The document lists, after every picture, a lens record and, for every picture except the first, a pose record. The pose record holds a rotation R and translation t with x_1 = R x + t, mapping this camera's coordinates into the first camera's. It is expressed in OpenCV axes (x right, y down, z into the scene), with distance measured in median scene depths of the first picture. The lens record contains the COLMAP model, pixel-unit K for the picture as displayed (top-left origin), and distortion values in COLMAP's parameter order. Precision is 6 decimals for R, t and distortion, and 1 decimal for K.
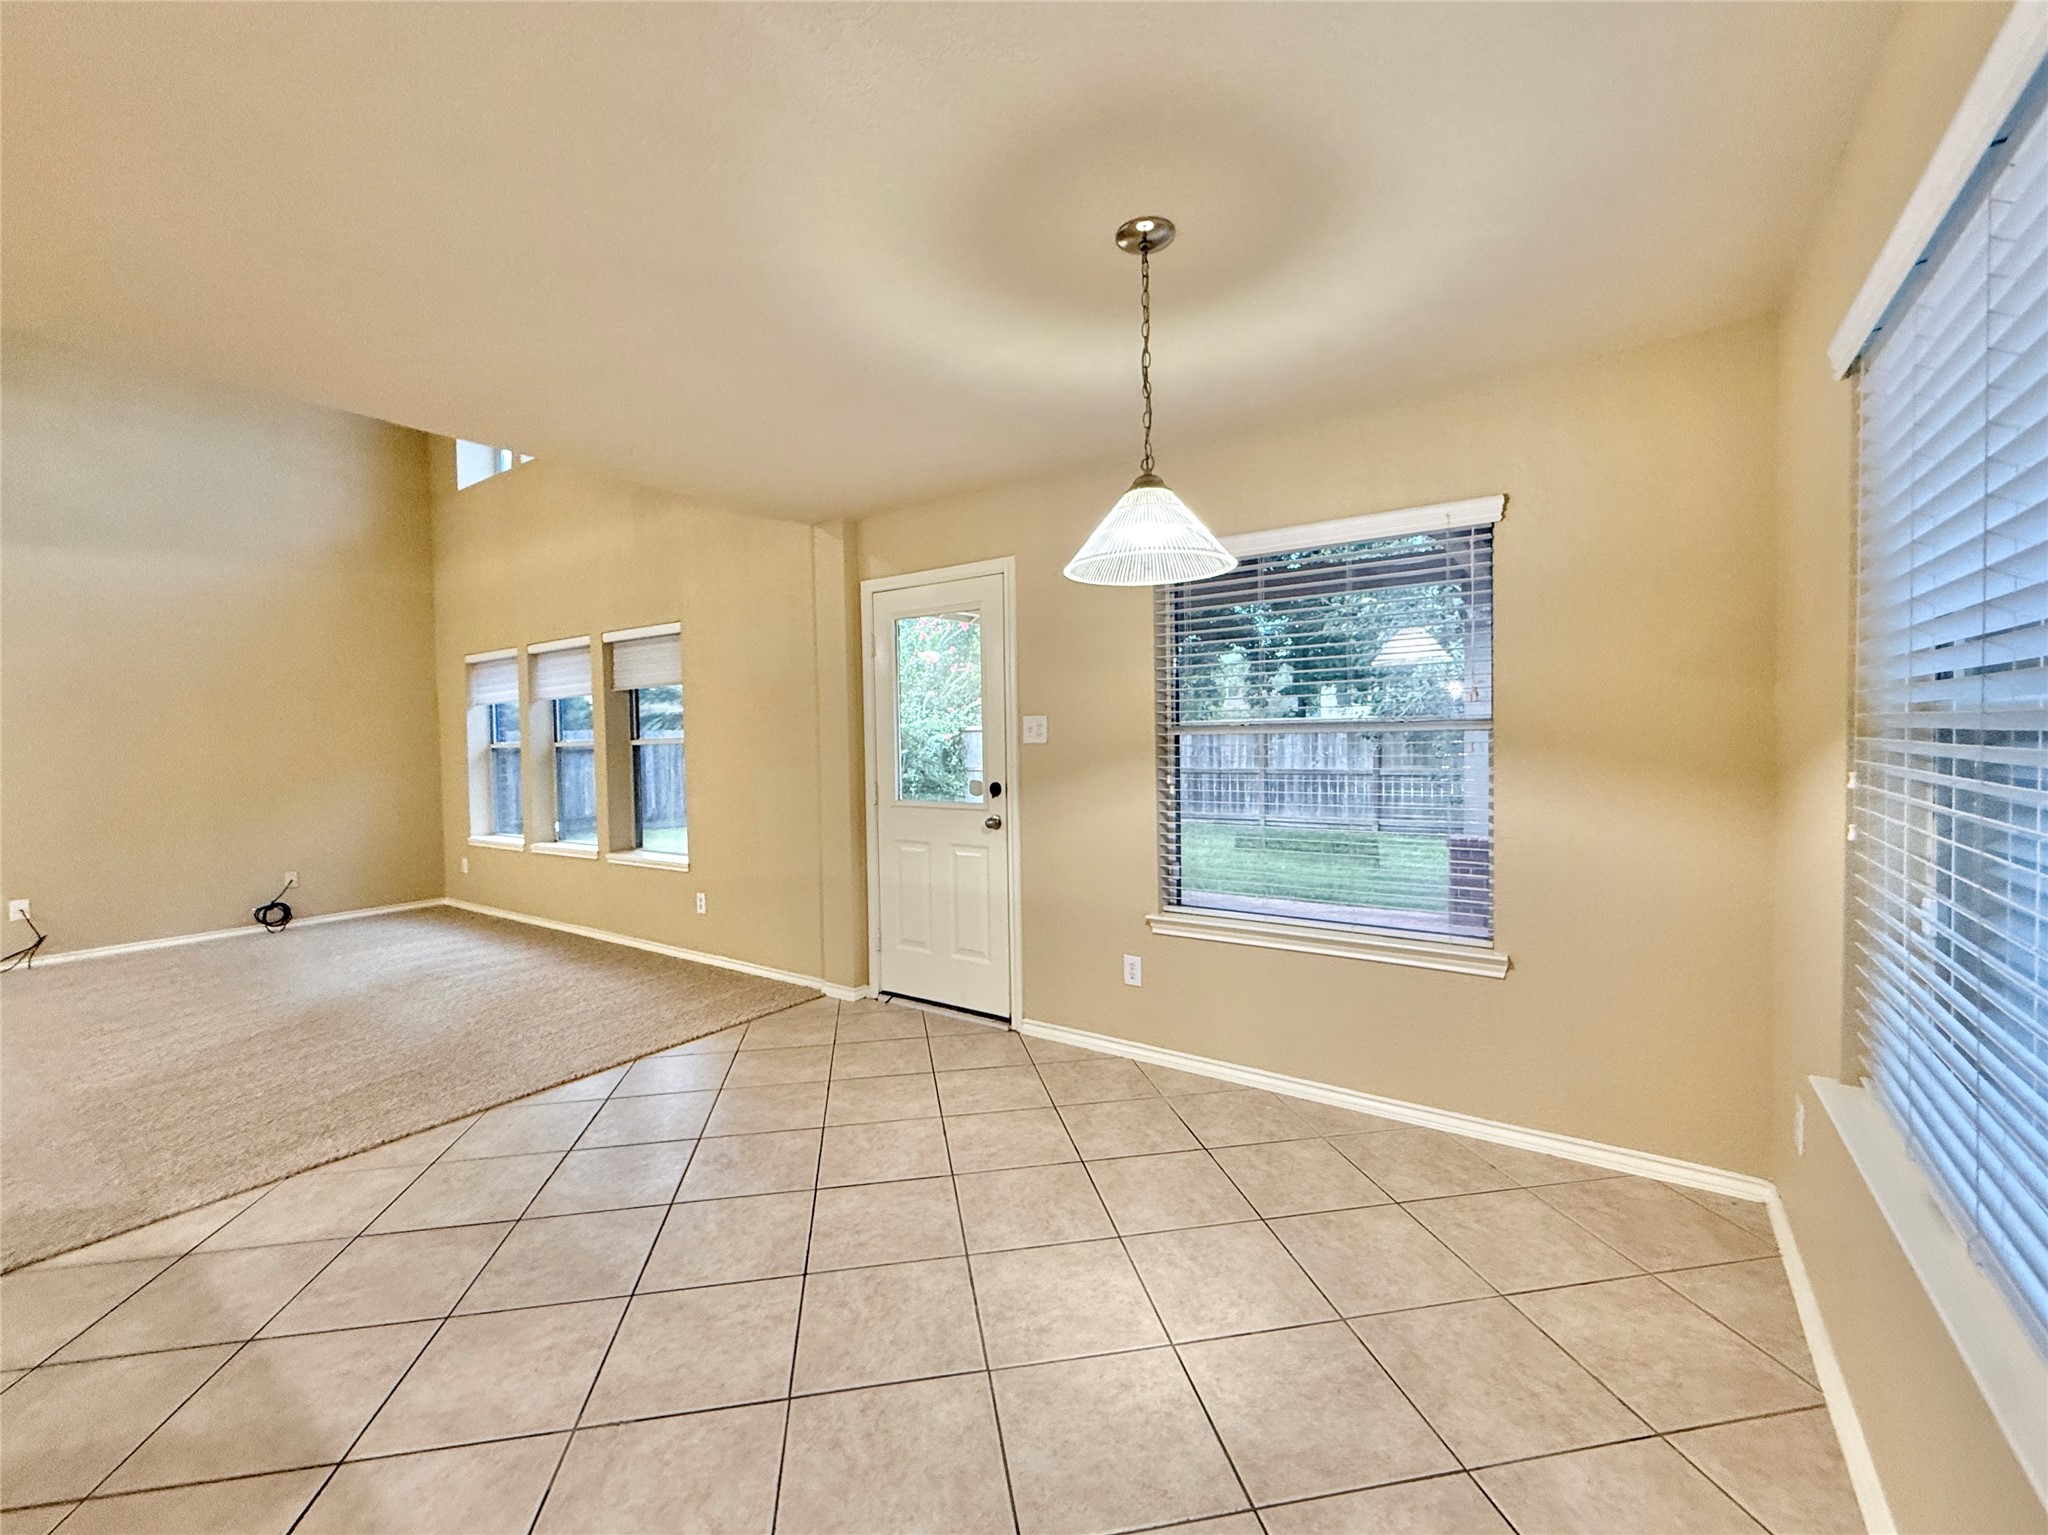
lens RADIAL K [[843.9, 0, 1024.0], [0, 843.9, 767.5], [0, 0, 1]] dist [0.002384, 0.000505]
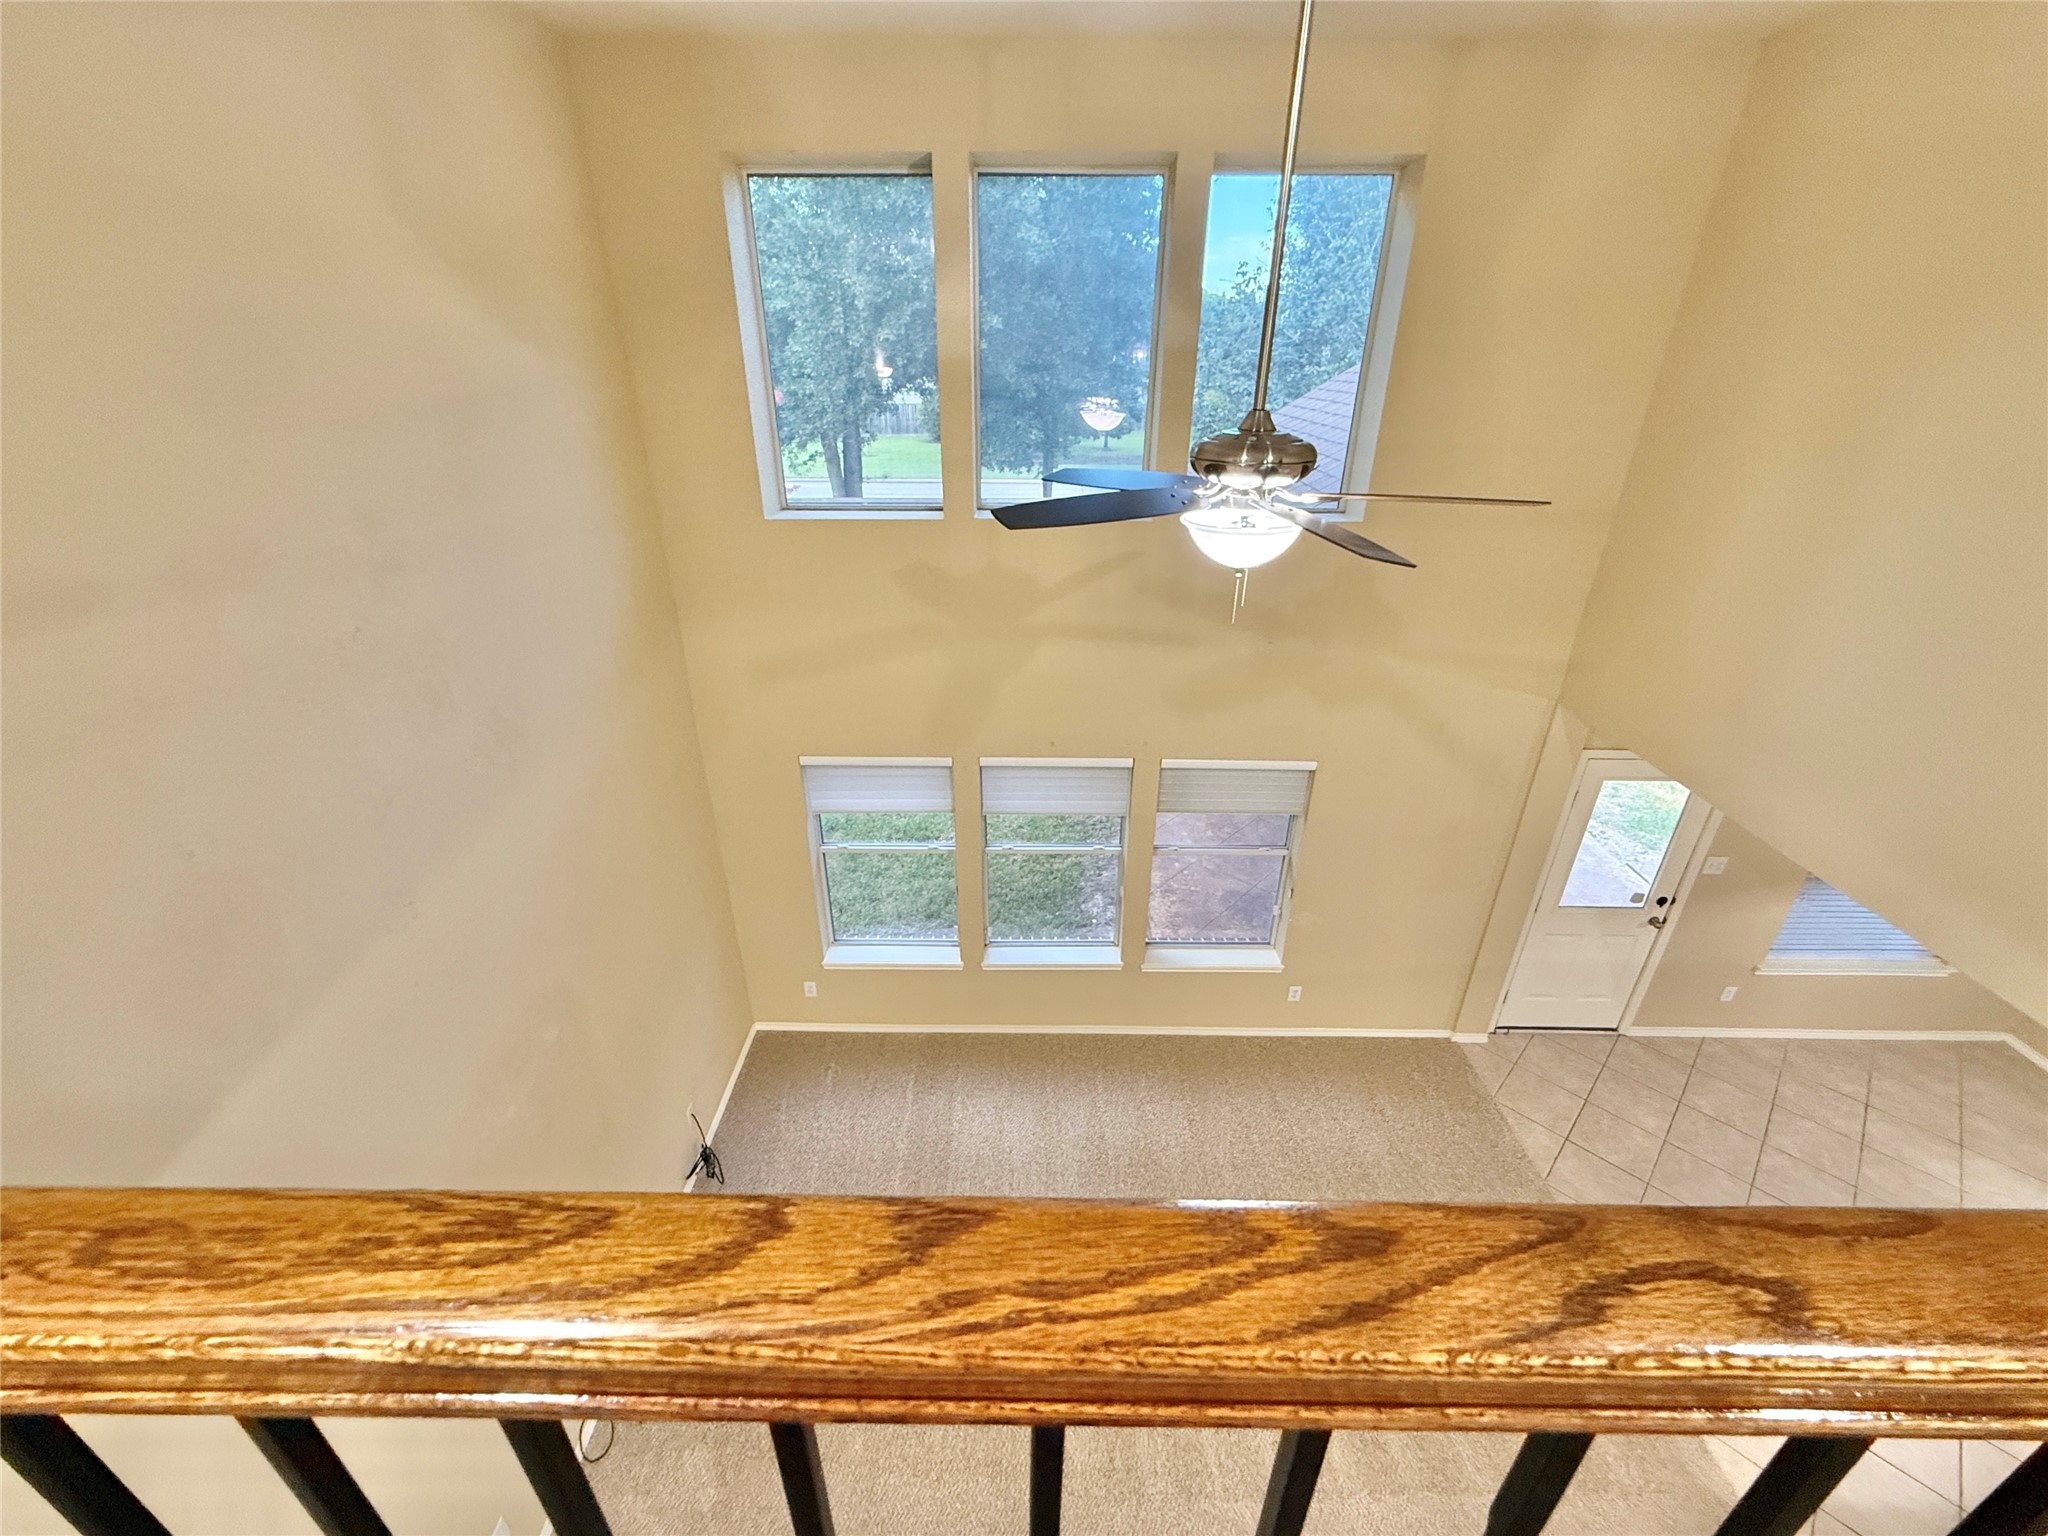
lens RADIAL K [[843.9, 0, 1024.0], [0, 843.9, 768.0], [0, 0, 1]] dist [0.002384, 0.000505]
pose [[0.824753, -0.232783, 0.515358, -1.507896], [-0.006455, 0.907409, 0.420199, -0.722098], [-0.565456, -0.349887, 0.746886, 0.627194]]
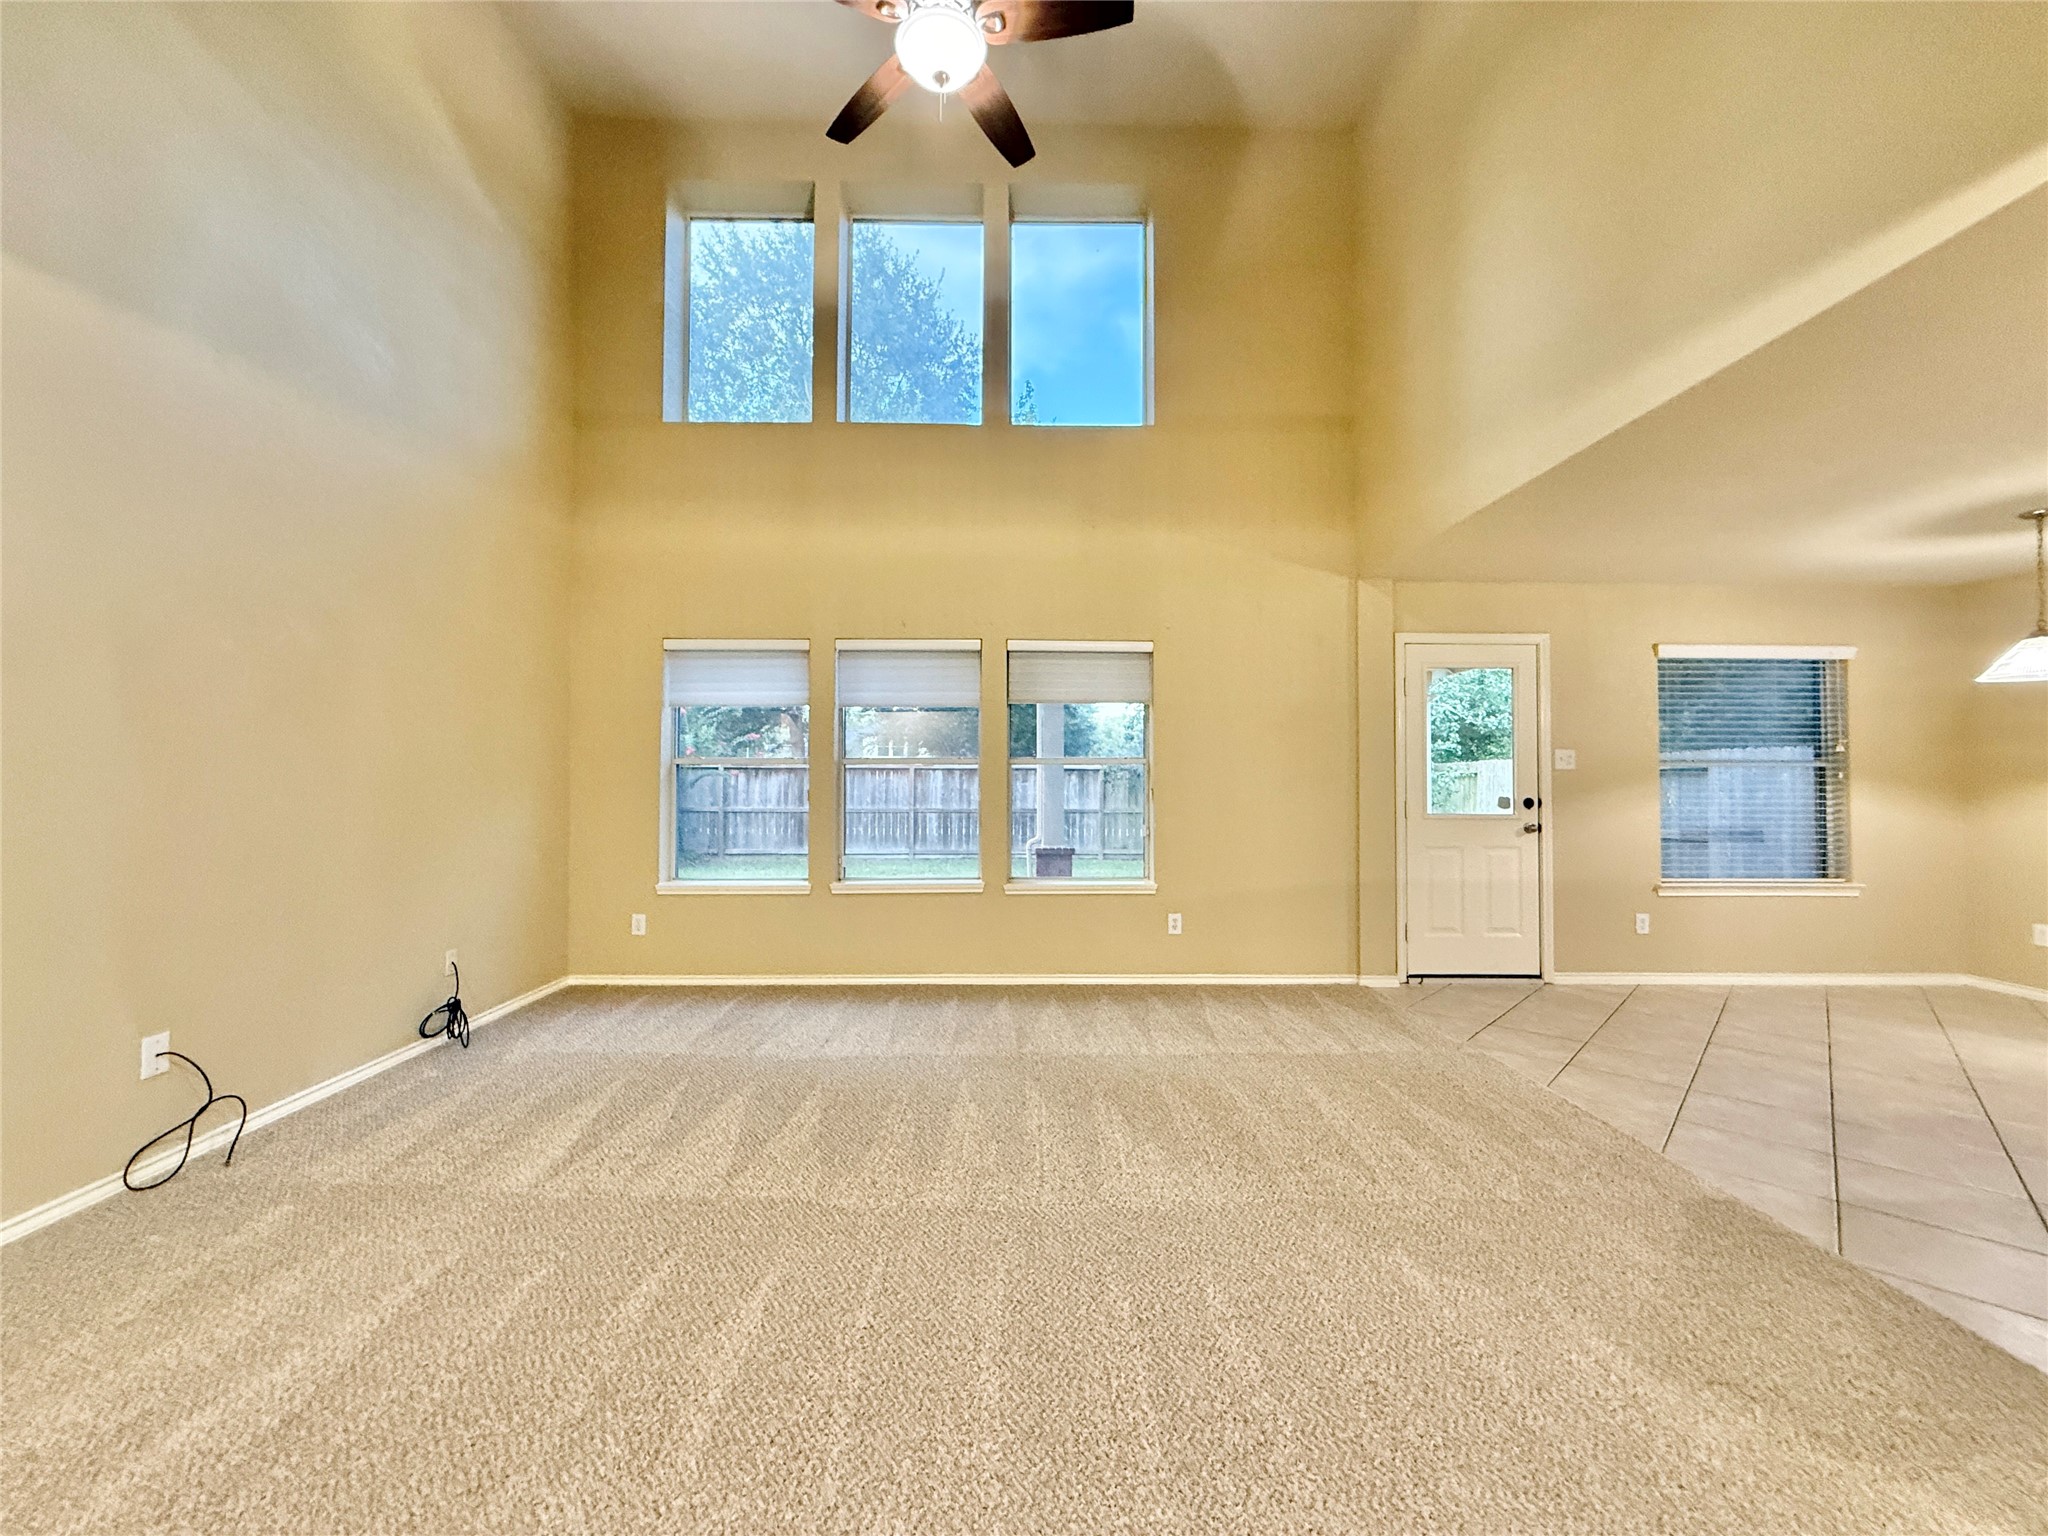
lens RADIAL K [[815.8, 0, 1024.0], [0, 815.8, 768.0], [0, 0, 1]] dist [-0.000726, 0.000355]
pose [[0.810347, 0.030029, 0.585180, -1.417930], [0.003289, 0.998437, -0.055791, 0.039121], [-0.585941, 0.047135, 0.808982, 0.411108]]
